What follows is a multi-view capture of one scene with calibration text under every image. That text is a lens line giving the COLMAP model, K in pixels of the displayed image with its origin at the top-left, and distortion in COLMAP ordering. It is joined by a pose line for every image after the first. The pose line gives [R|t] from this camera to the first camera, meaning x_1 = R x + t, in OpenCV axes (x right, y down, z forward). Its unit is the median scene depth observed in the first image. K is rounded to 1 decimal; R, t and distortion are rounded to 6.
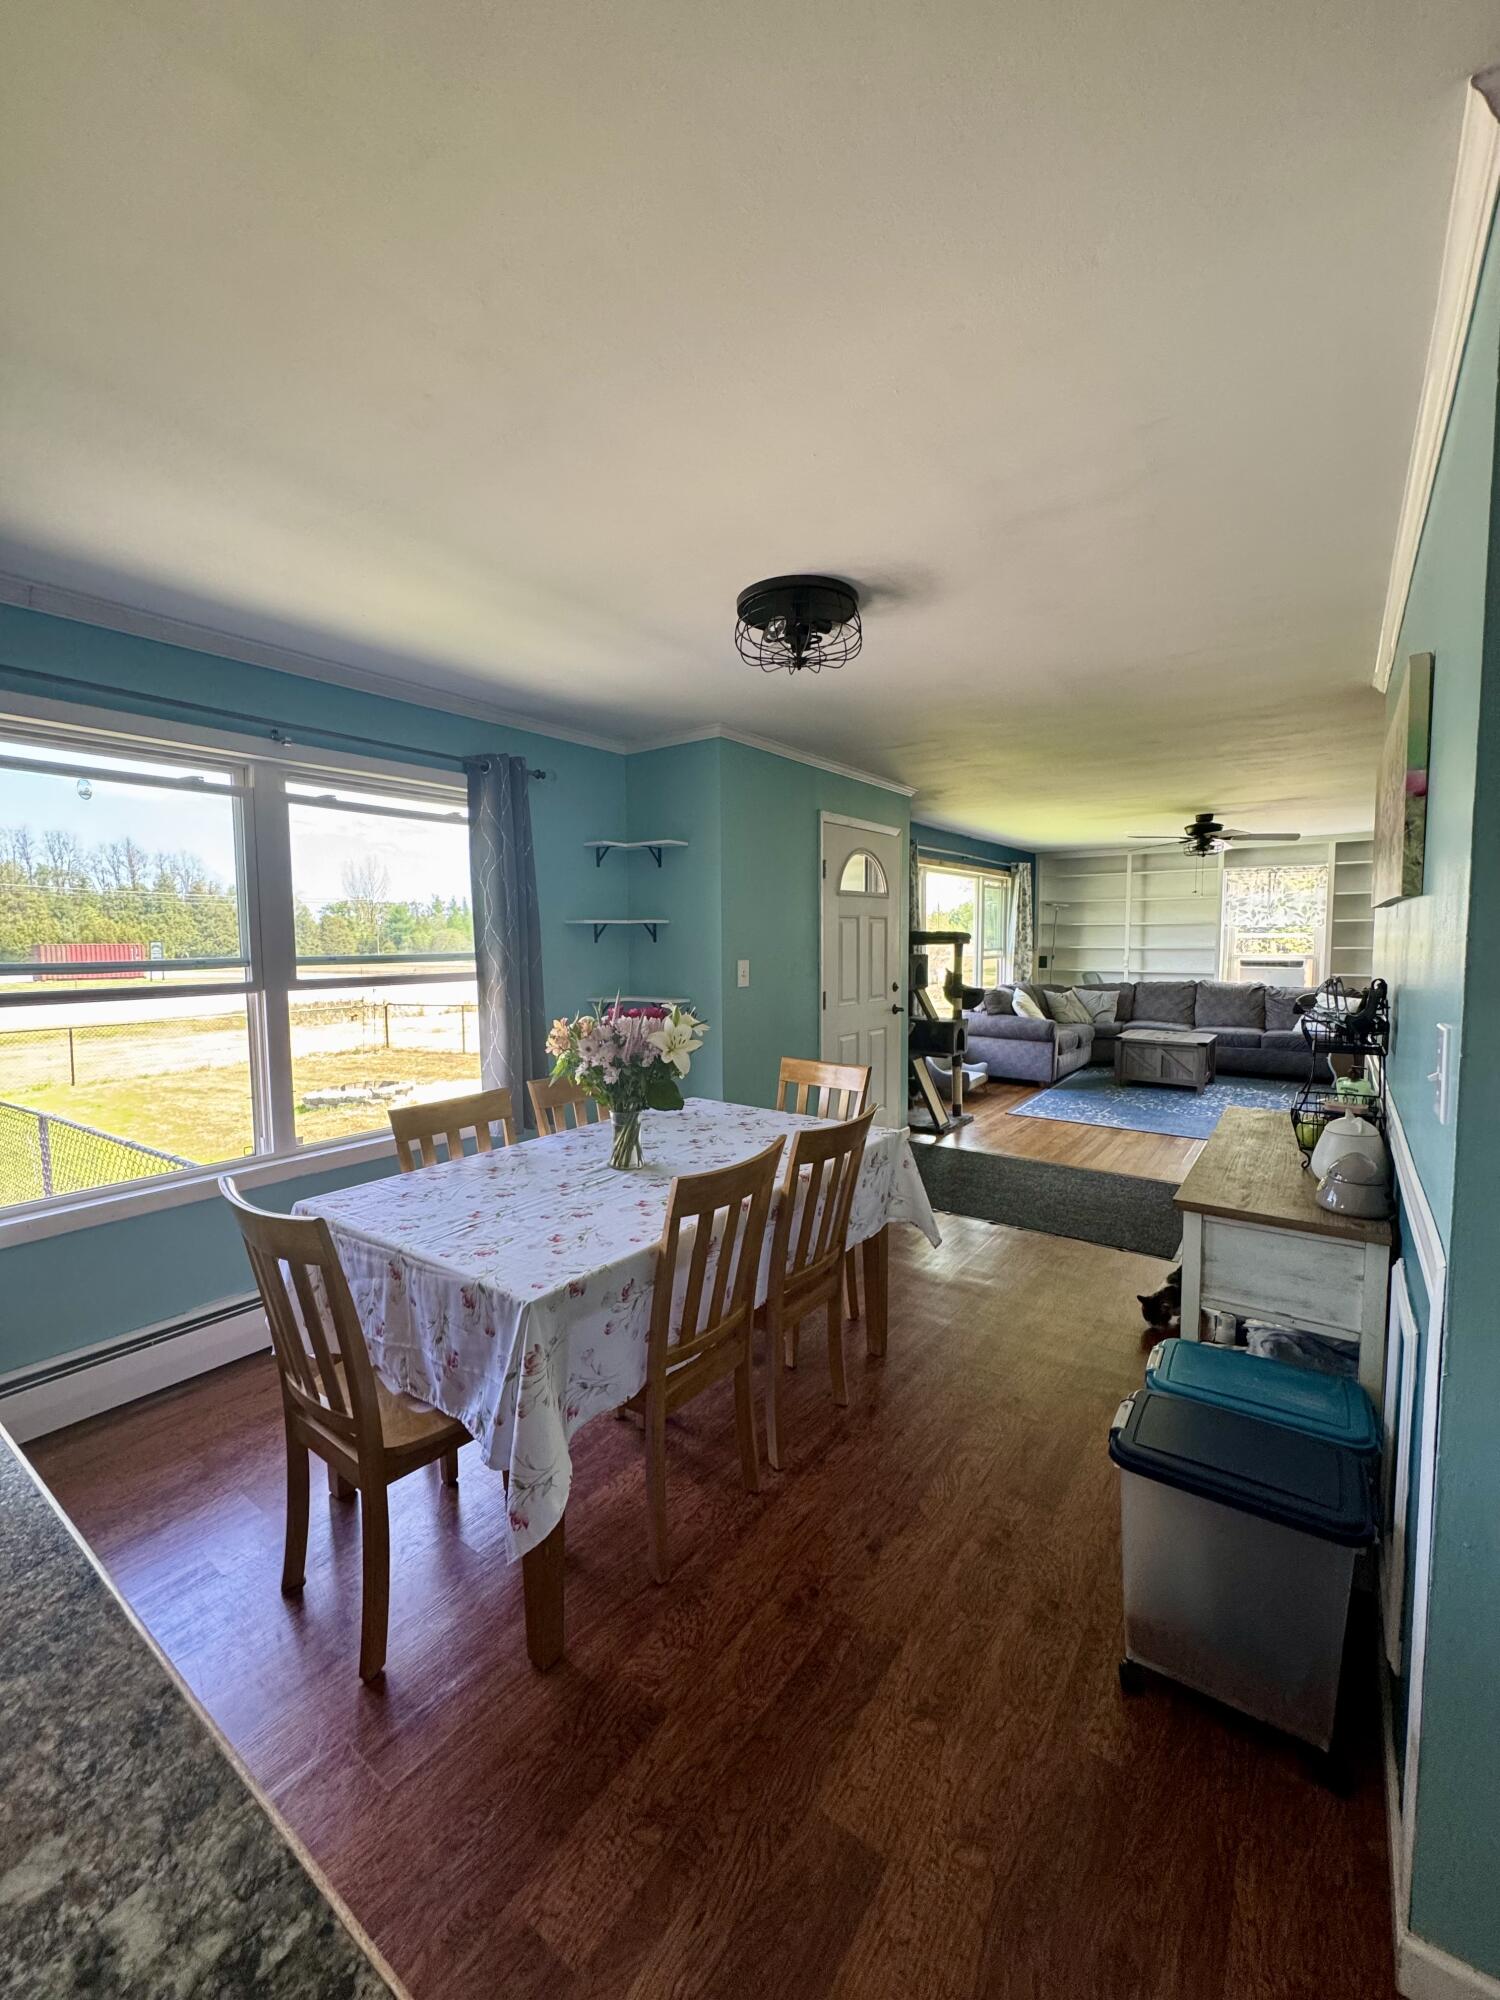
lens RADIAL K [[795.2, 0, 759.5], [0, 795.2, 1004.0], [0, 0, 1]] dist [-0.003070, 0.000810]
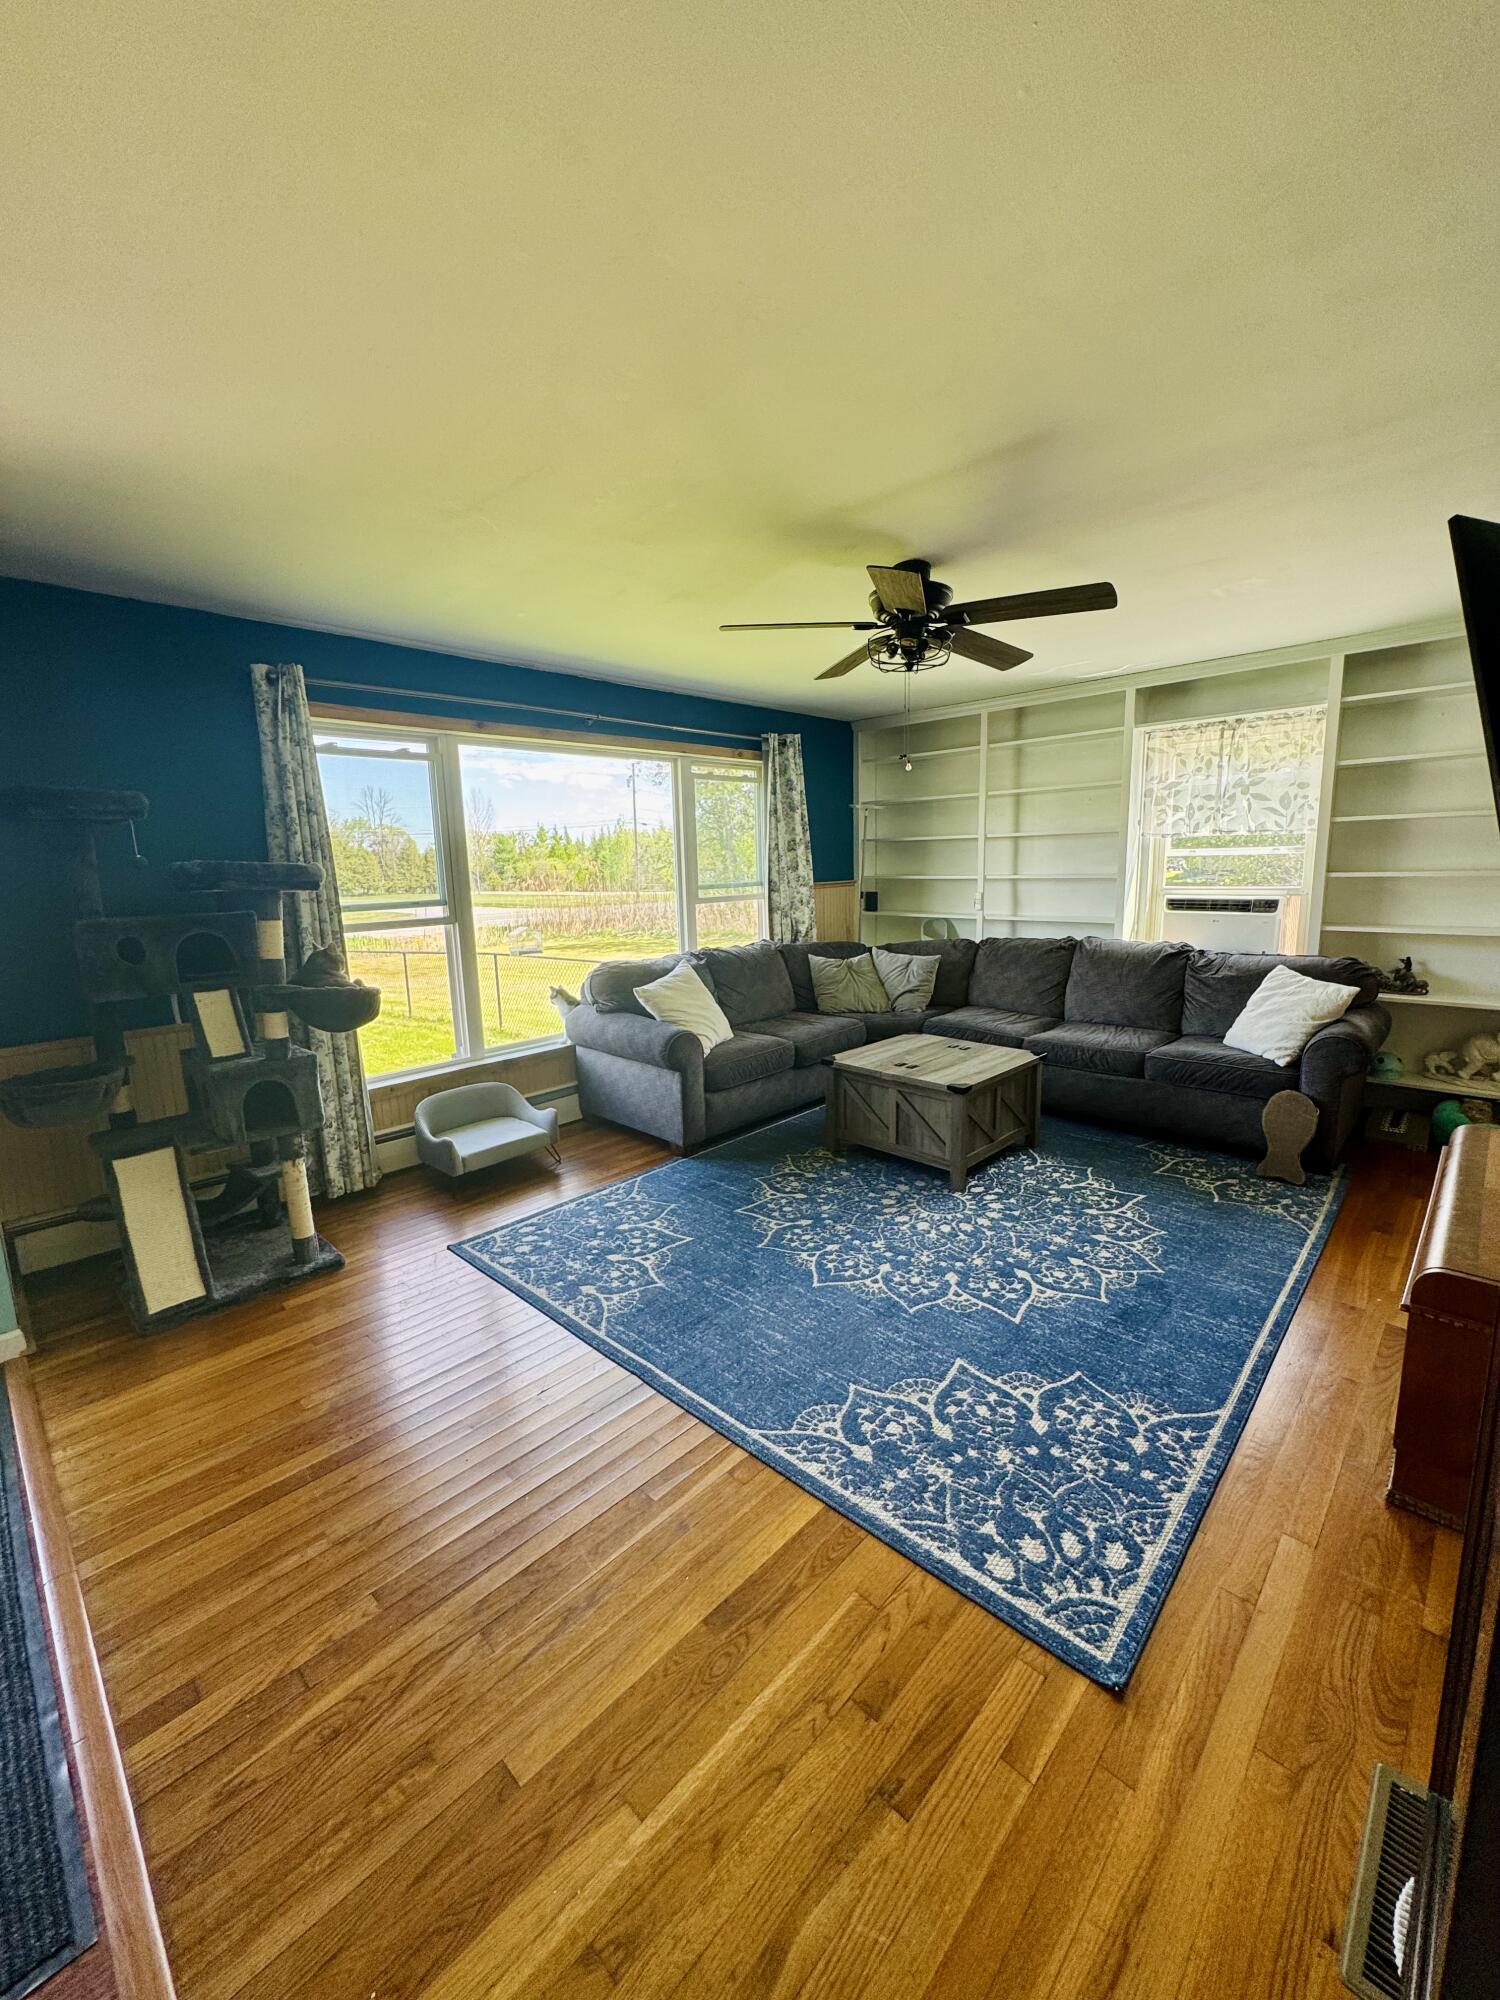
lens RADIAL K [[795.2, 0, 756.8], [0, 795.2, 998.7], [0, 0, 1]] dist [-0.003070, 0.000810]
pose [[0.989171, 0.005249, -0.146675, 0.412620], [0.007563, 0.996210, 0.086655, -0.036530], [0.146574, -0.086826, 0.985382, 0.419654]]
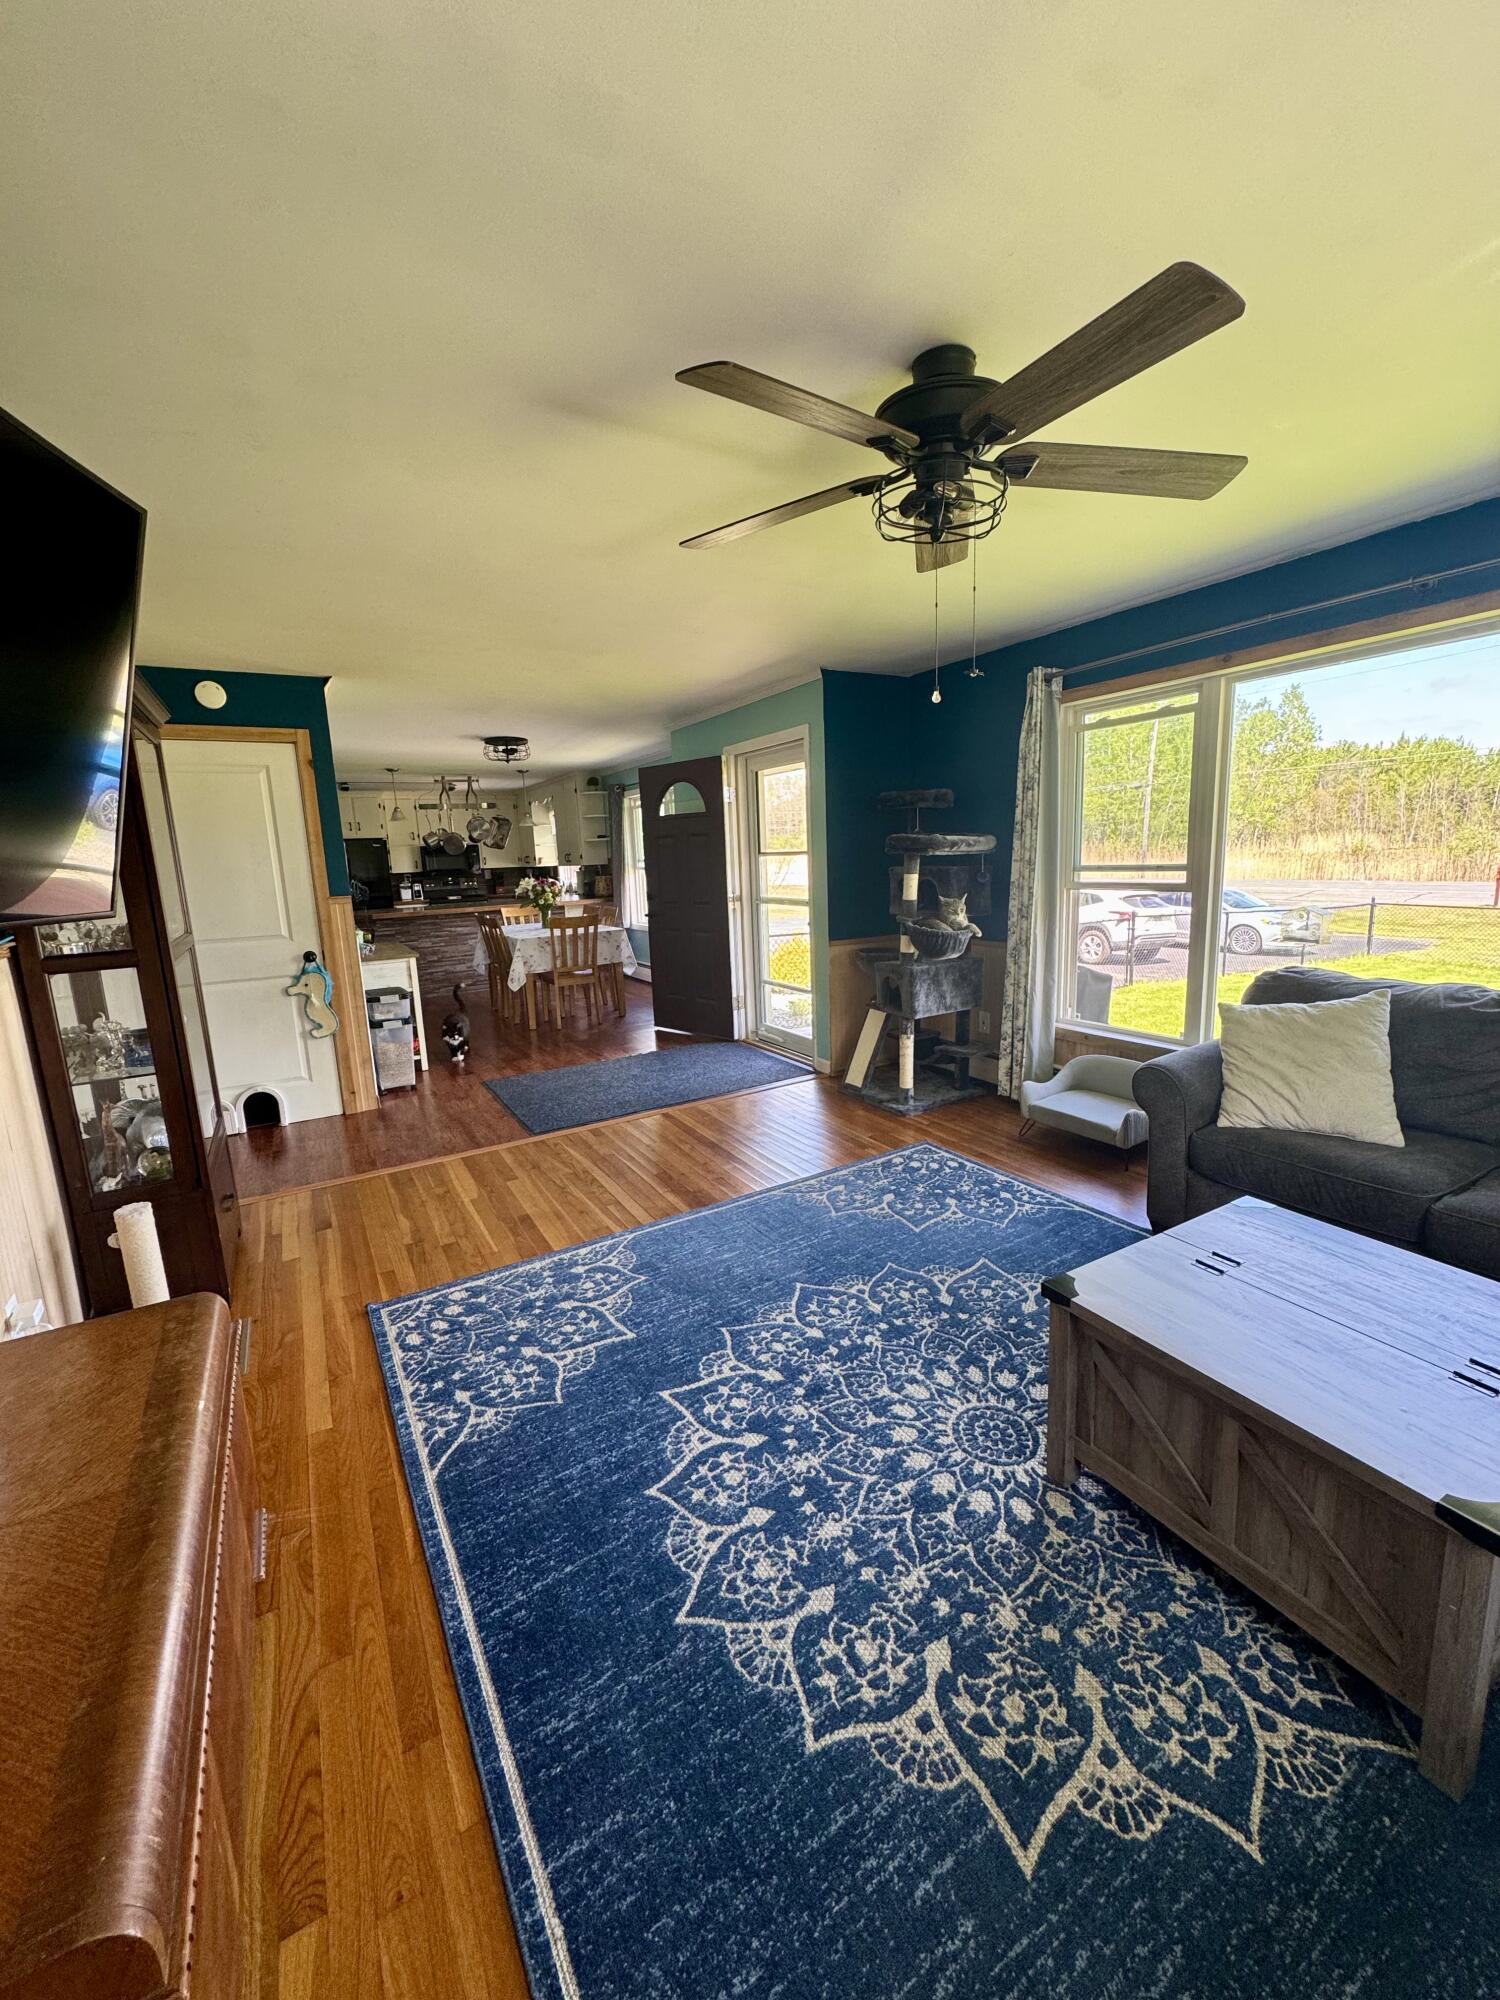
lens RADIAL K [[795.2, 0, 743.6], [0, 795.2, 994.4], [0, 0, 1]] dist [-0.003070, 0.000810]
pose [[-0.416523, 0.182275, -0.890665, 0.649275], [-0.035146, 0.975734, 0.216121, -0.070144], [0.908446, 0.121322, -0.400010, 0.810082]]
